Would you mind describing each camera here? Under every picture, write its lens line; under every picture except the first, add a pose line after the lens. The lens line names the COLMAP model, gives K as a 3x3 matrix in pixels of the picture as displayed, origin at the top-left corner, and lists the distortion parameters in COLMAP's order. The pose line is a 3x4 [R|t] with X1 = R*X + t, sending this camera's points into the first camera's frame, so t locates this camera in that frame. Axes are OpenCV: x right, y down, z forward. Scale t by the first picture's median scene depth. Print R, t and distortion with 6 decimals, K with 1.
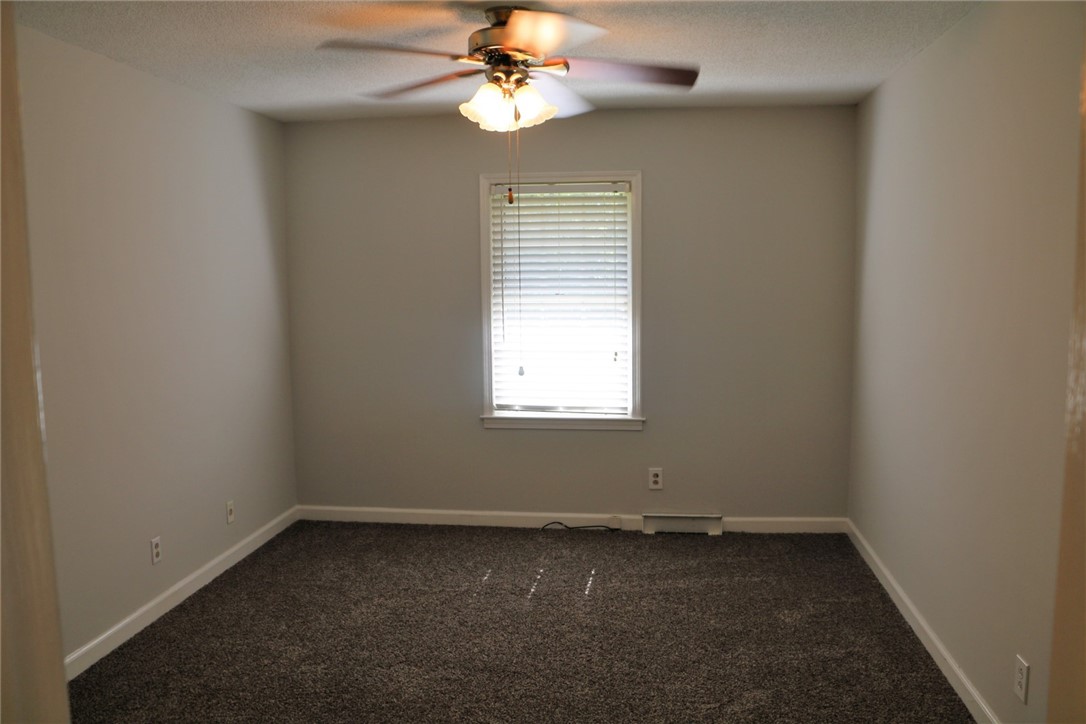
lens RADIAL K [[880.3, 0, 549.3], [0, 880.3, 363.9], [0, 0, 1]] dist [-0.193961, 0.159306]
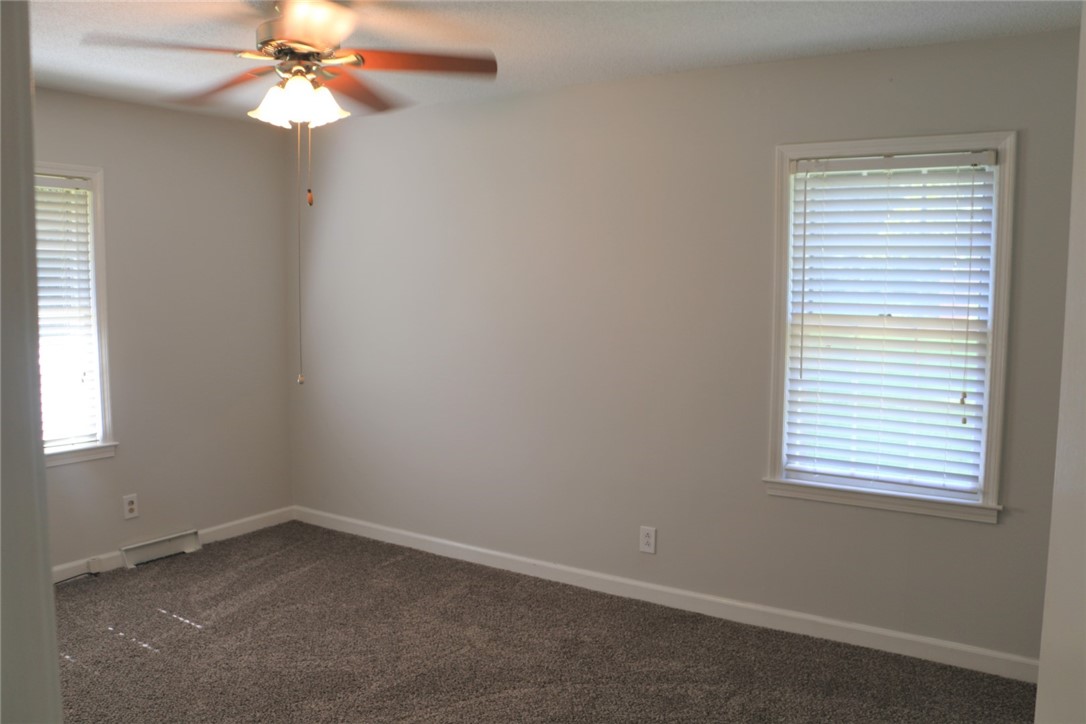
lens RADIAL K [[880.3, 0, 549.3], [0, 880.3, 363.9], [0, 0, 1]] dist [-0.193961, 0.159306]
pose [[0.442466, -0.071993, 0.893891, -0.467696], [0.087104, 0.995510, 0.037061, -0.012145], [-0.892545, 0.061463, 0.446750, 0.206946]]
